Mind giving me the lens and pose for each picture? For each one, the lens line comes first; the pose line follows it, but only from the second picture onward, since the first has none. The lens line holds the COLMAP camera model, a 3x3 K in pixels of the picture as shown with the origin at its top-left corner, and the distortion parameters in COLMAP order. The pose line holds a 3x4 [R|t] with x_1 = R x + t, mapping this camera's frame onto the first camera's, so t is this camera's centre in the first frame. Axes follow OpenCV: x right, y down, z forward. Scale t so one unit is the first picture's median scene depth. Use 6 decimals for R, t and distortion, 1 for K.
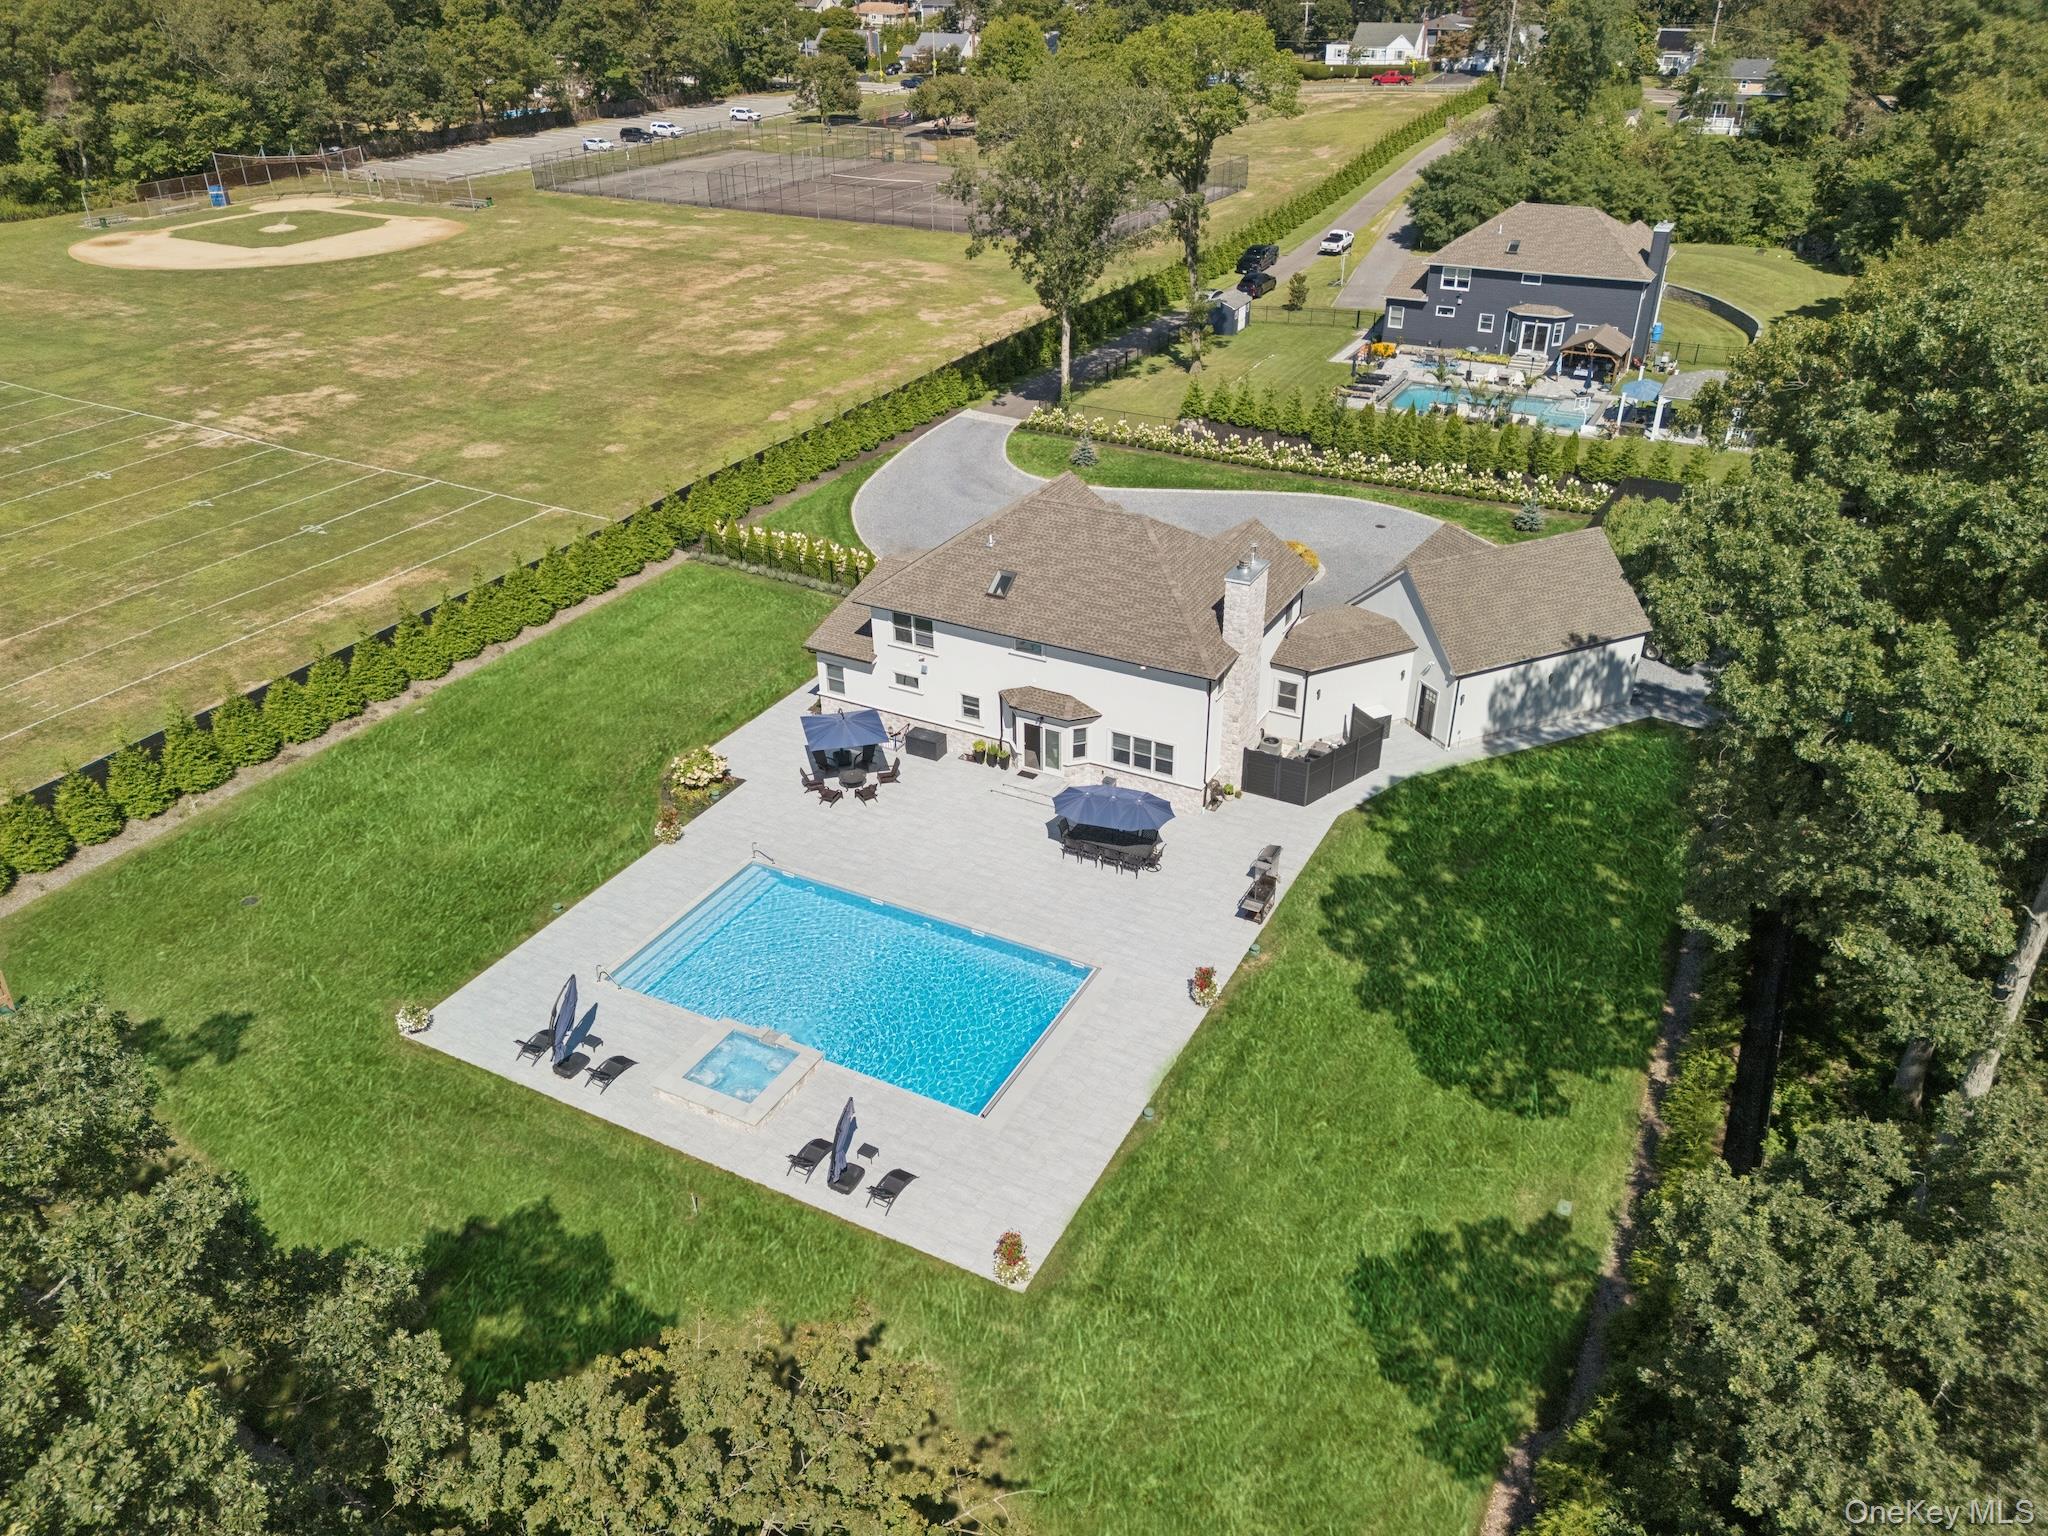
lens RADIAL K [[1485.8, 0, 1024.0], [0, 1485.8, 768.0], [0, 0, 1]] dist [0.085833, -0.075789]
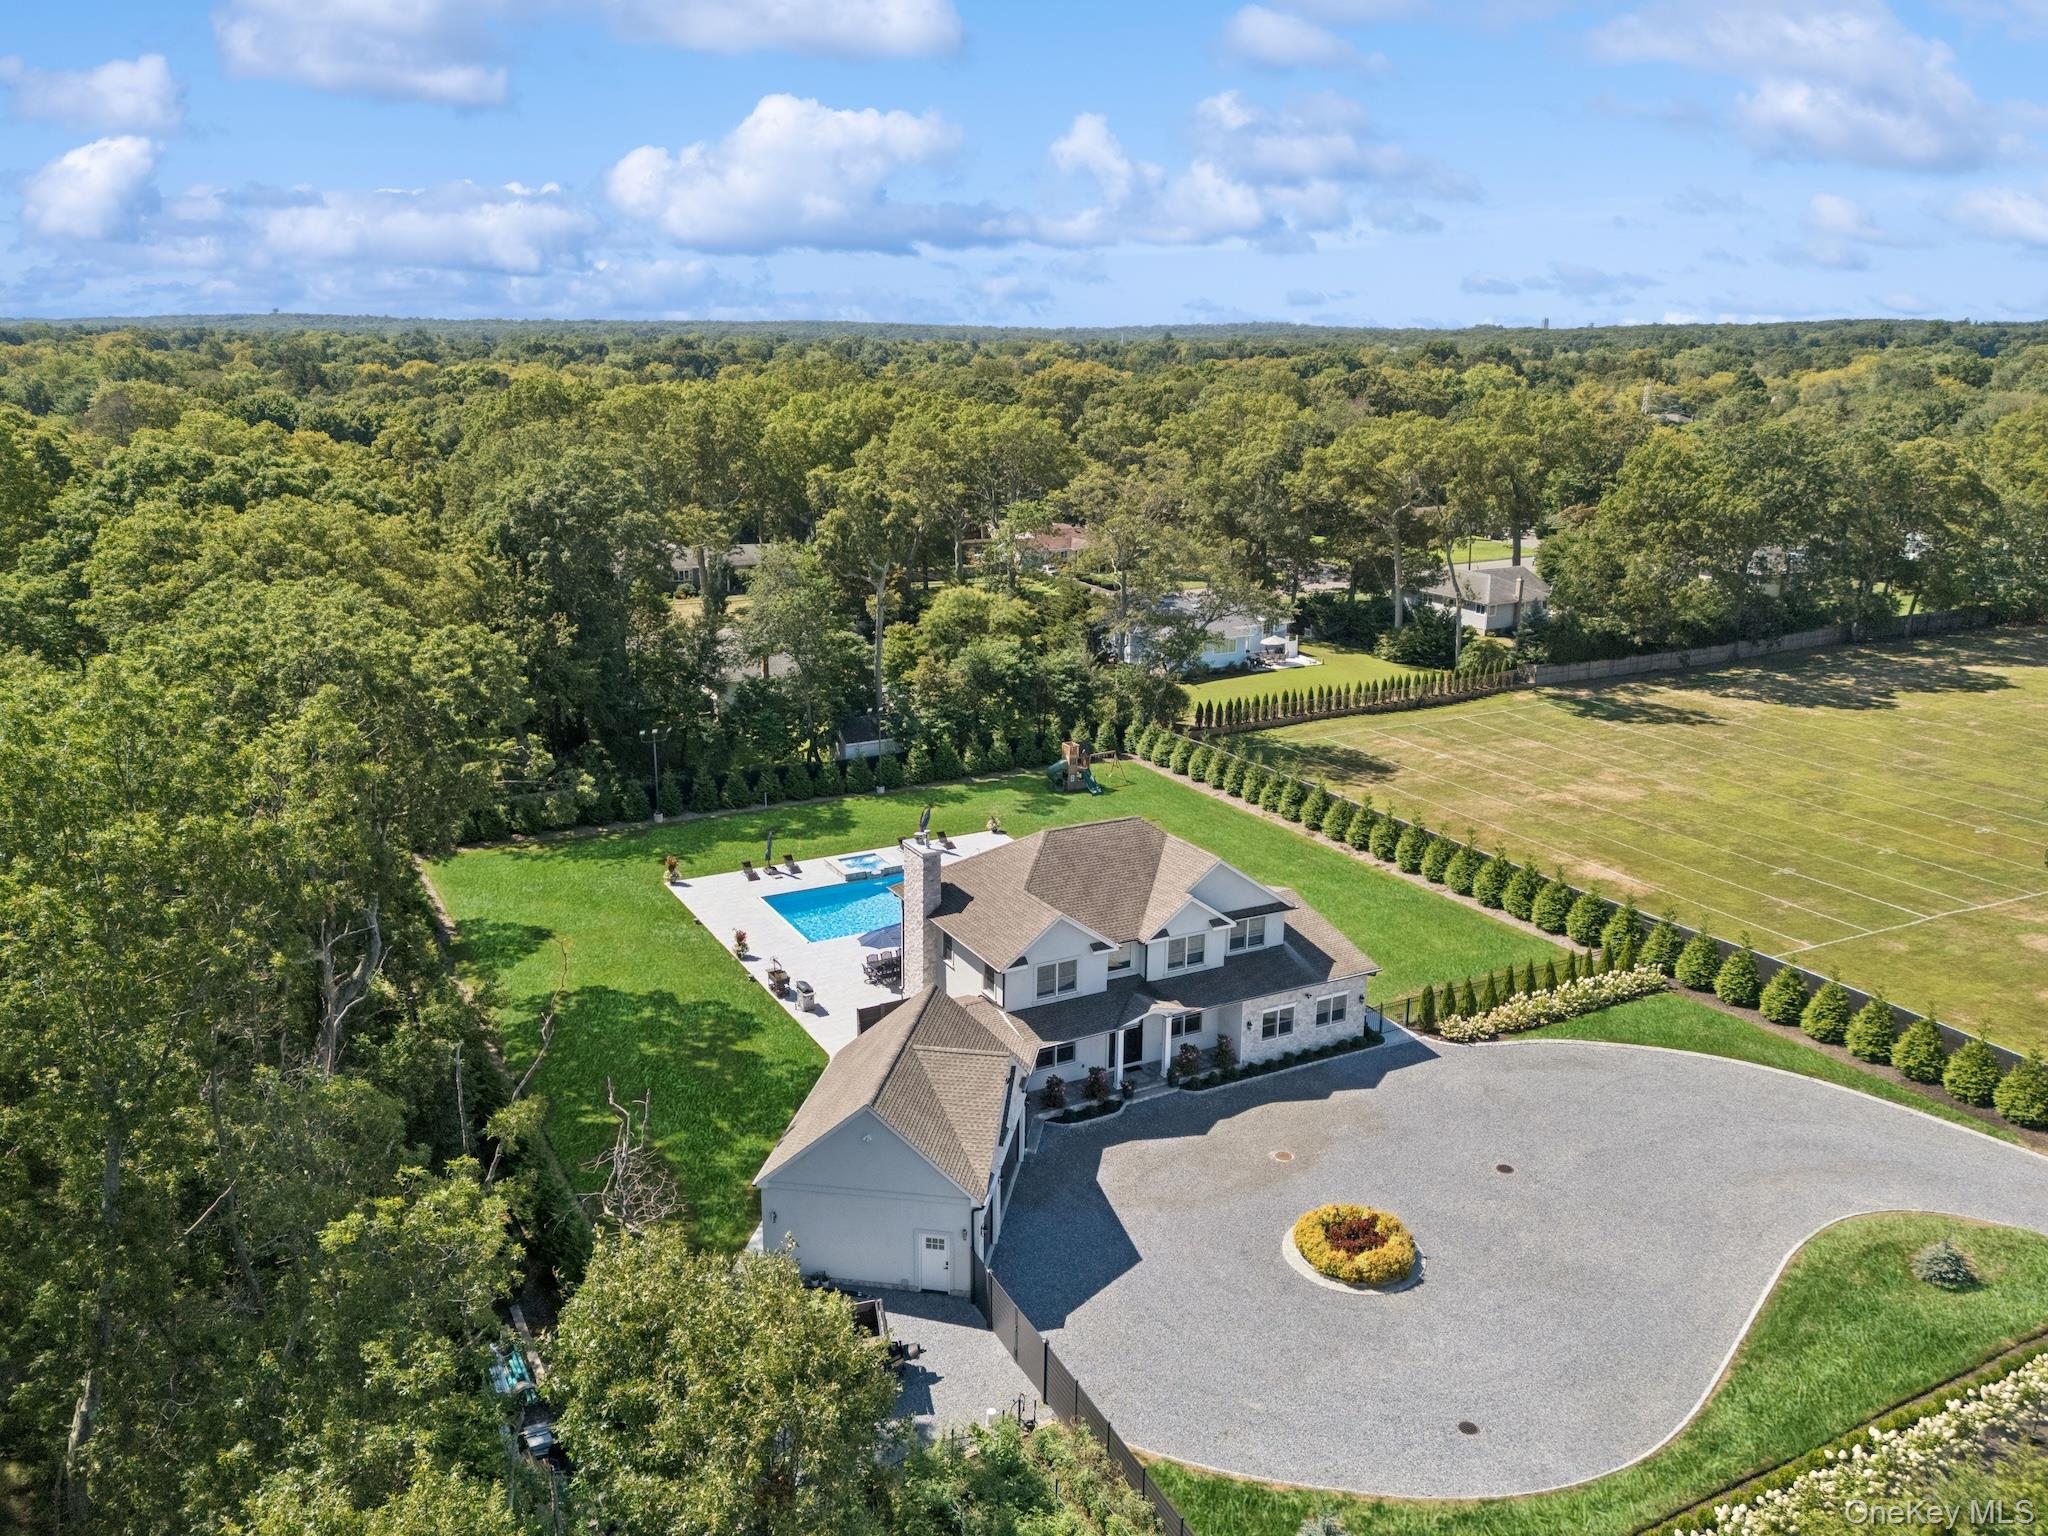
lens RADIAL K [[1565.3, 0, 1024.0], [0, 1565.3, 768.0], [0, 0, 1]] dist [0.073574, -0.067852]
pose [[-0.548613, 0.232233, -0.803176, 0.954676], [-0.418108, 0.755695, 0.504094, -0.741250], [0.724023, 0.612367, -0.317485, 1.229147]]
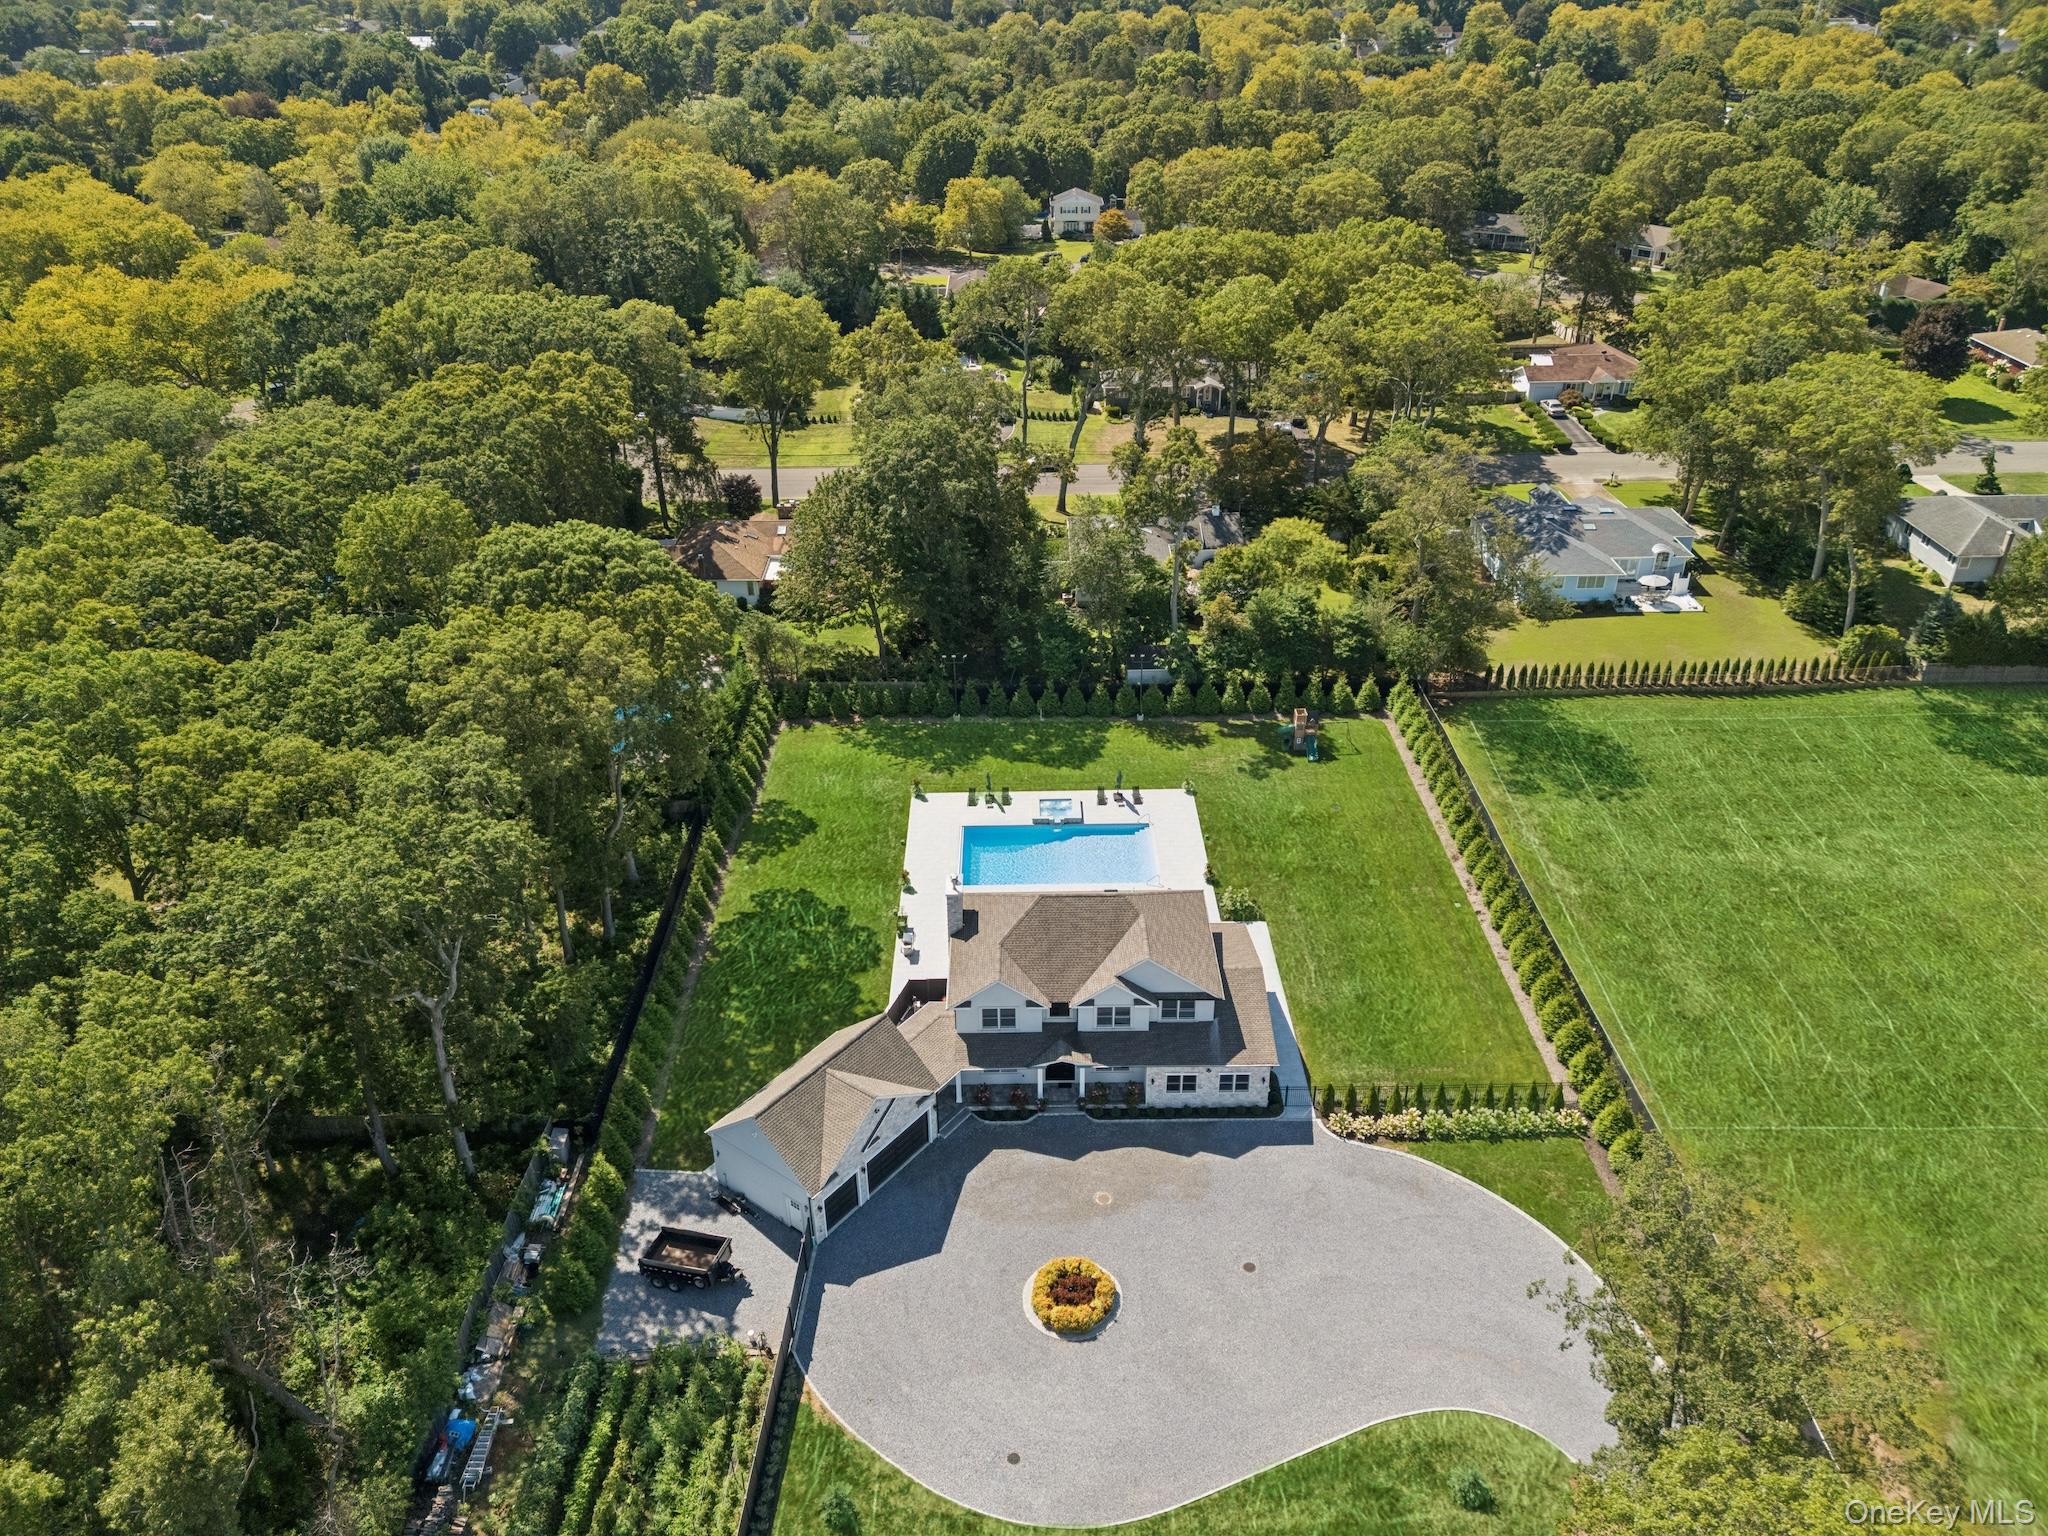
lens RADIAL K [[1498.2, 0, 1024.0], [0, 1498.2, 768.0], [0, 0, 1]] dist [0.079574, -0.077220]
pose [[-0.878084, 0.260420, -0.401434, 0.611537], [-0.219455, 0.526330, 0.821472, -1.355570], [0.425214, 0.809418, -0.405012, 1.376195]]
